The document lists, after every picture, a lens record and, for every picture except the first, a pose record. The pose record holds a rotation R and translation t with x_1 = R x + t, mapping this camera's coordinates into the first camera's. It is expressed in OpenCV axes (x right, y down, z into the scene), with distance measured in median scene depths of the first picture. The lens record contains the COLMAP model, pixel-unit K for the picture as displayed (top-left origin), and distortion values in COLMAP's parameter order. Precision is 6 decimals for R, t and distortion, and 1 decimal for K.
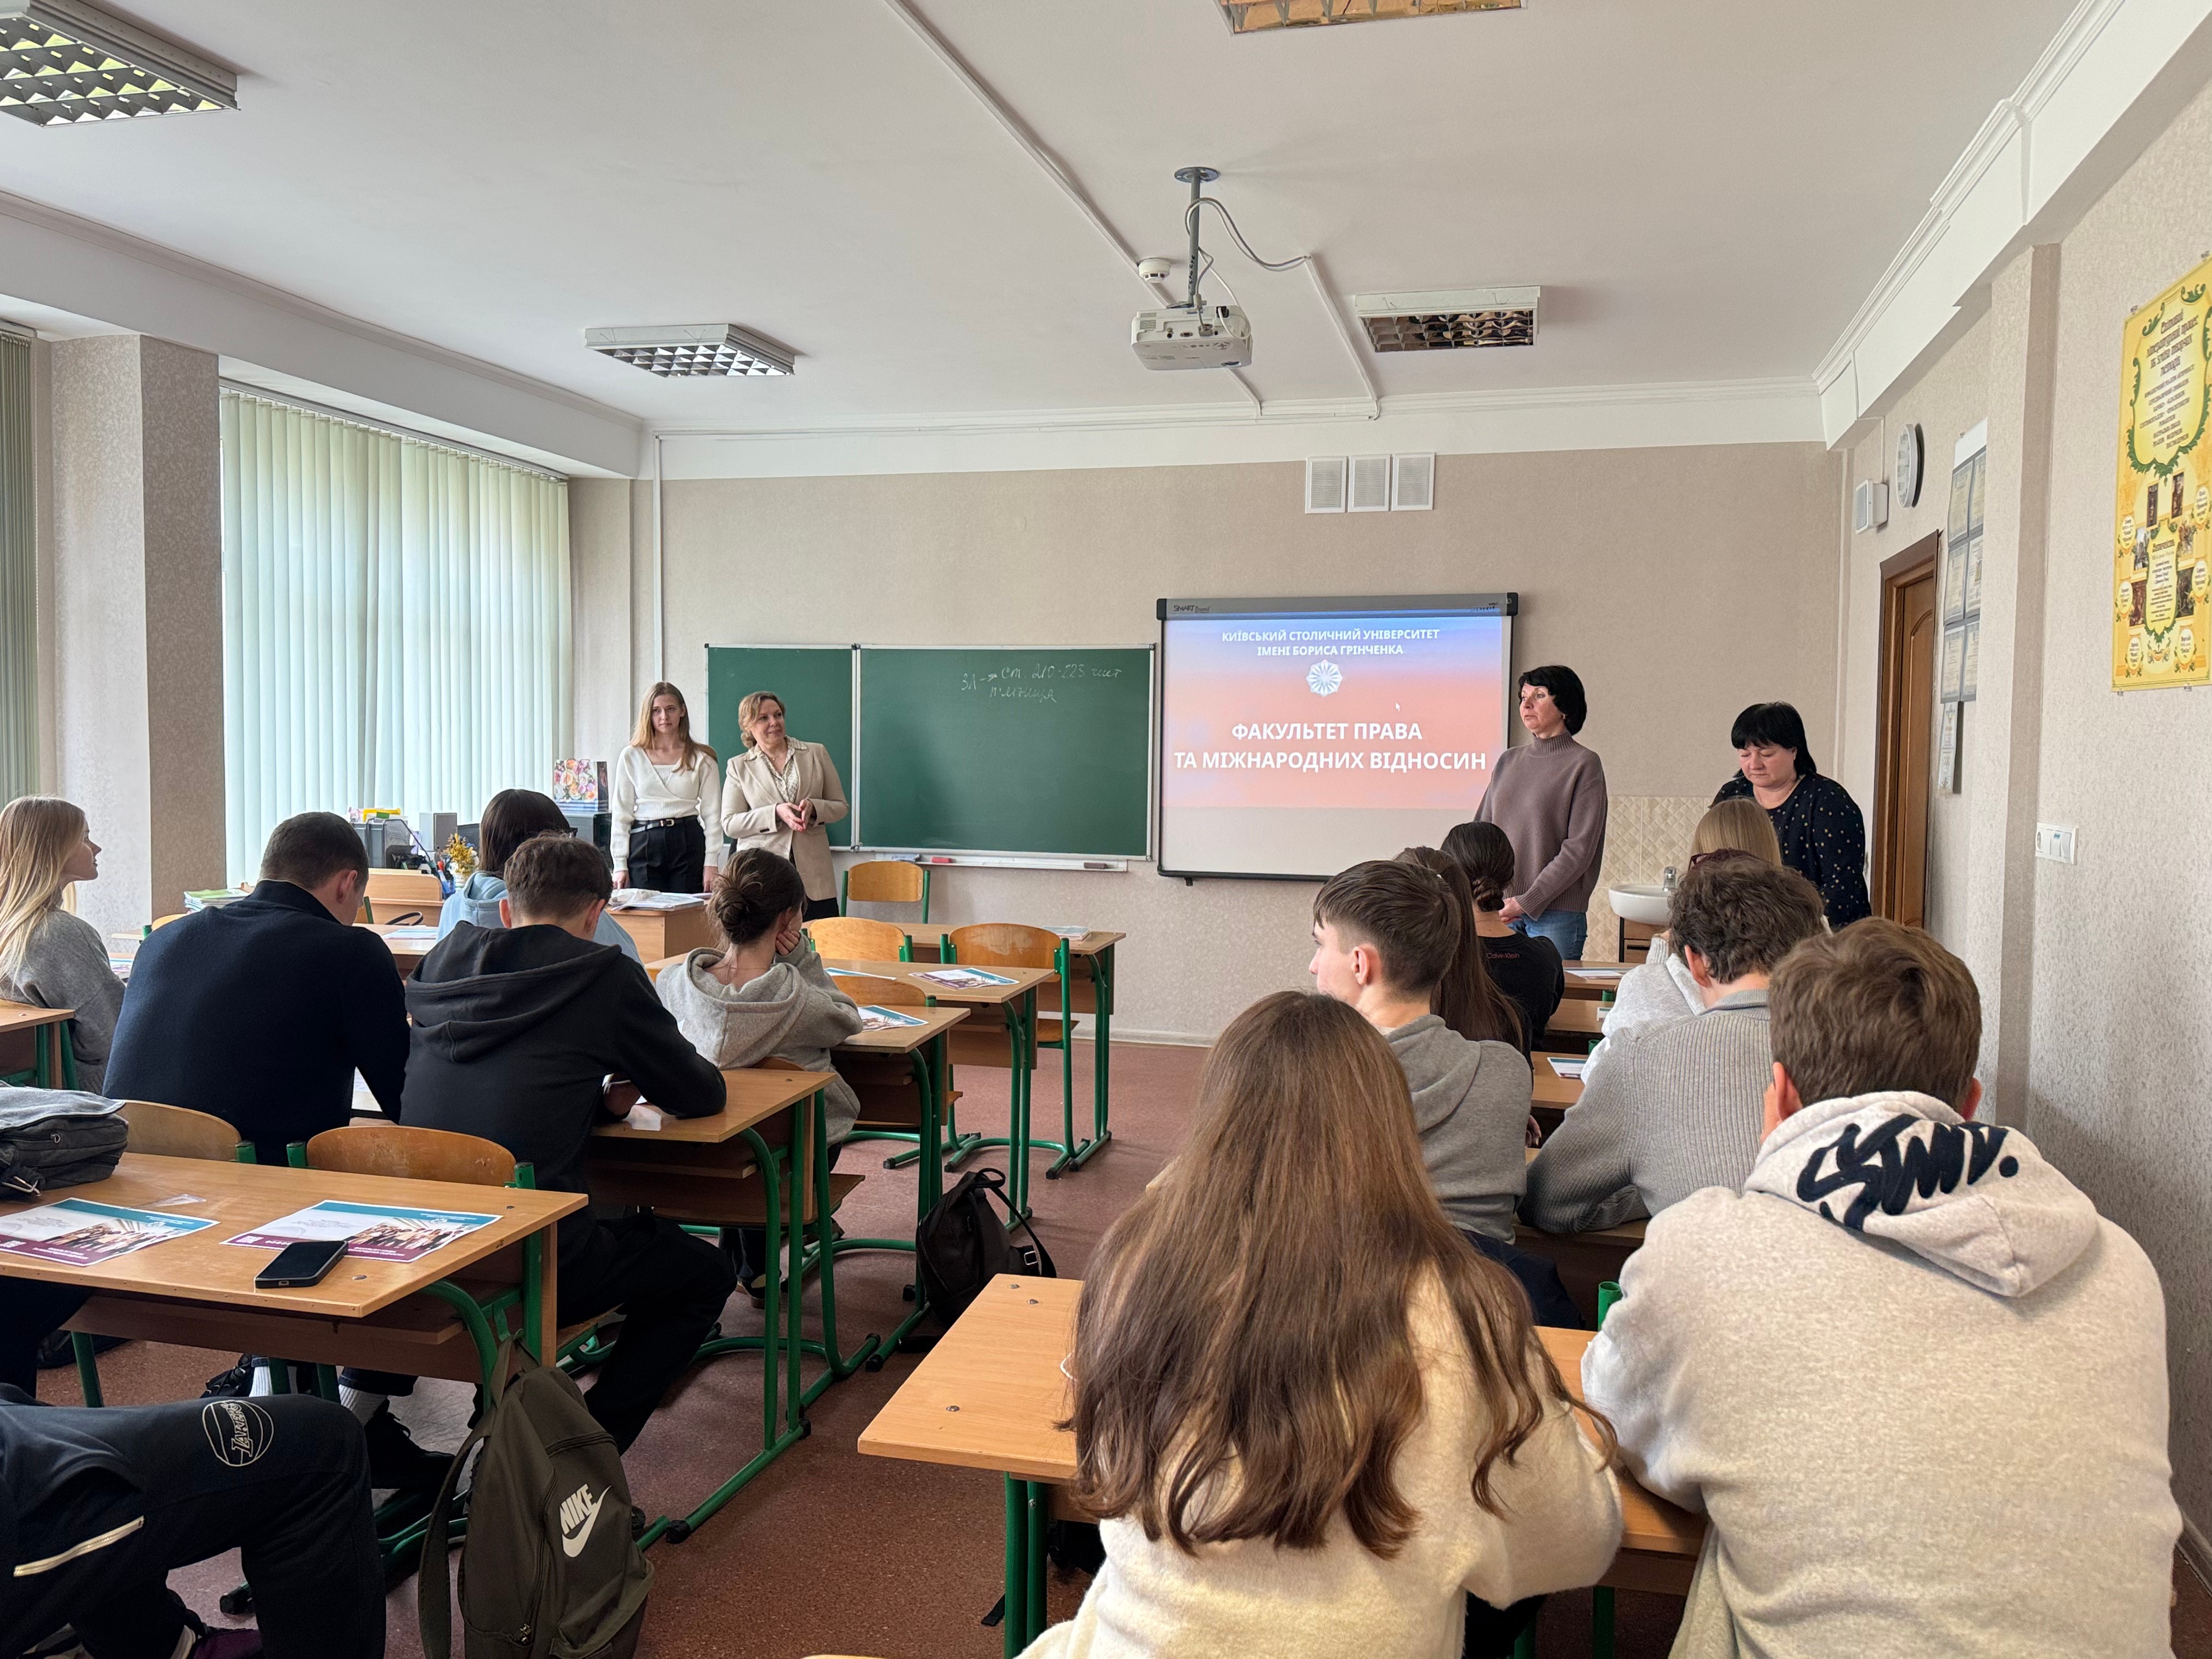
lens RADIAL K [[1686.6, 0, 1106.0], [0, 1686.6, 829.5], [0, 0, 1]] dist [0.002331, 0.000470]
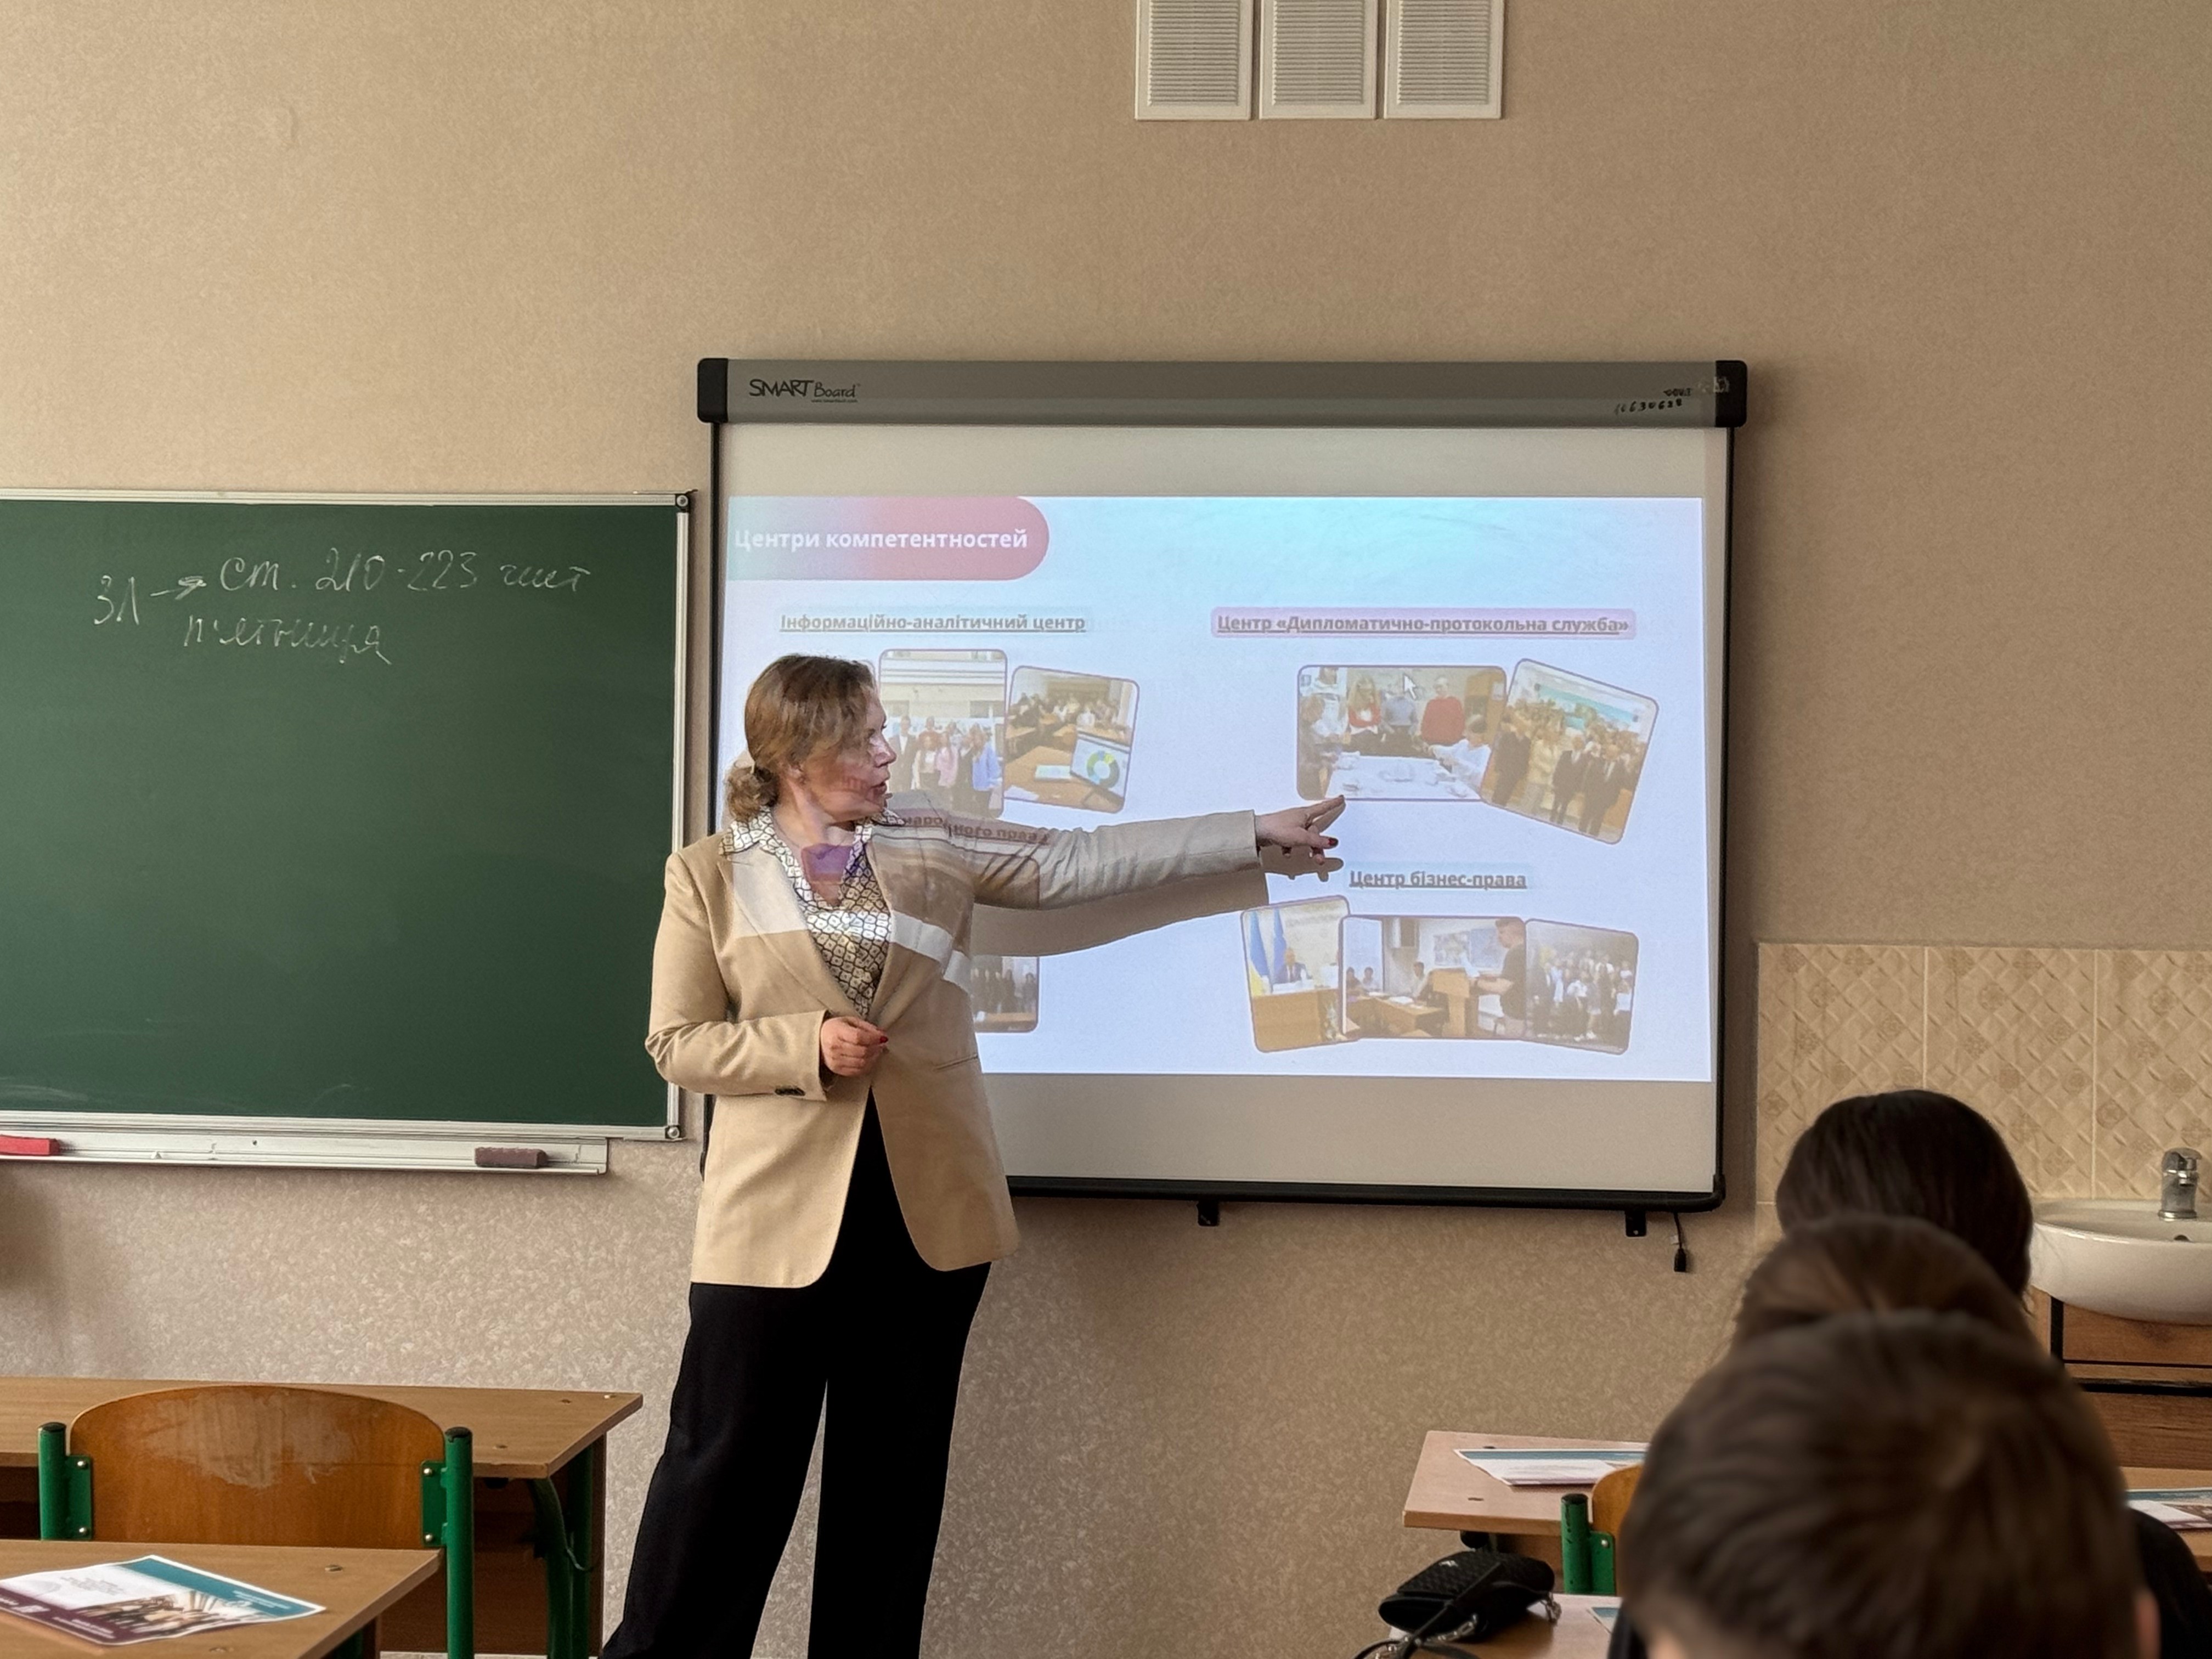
lens RADIAL K [[4096.1, 0, 1106.0], [0, 4096.1, 829.5], [0, 0, 1]] dist [0.048197, 0.228496]
pose [[0.985753, 0.002054, 0.168187, -0.027451], [0.003888, 0.999380, -0.034990, -0.014734], [-0.168155, 0.035146, 0.985134, 0.189643]]
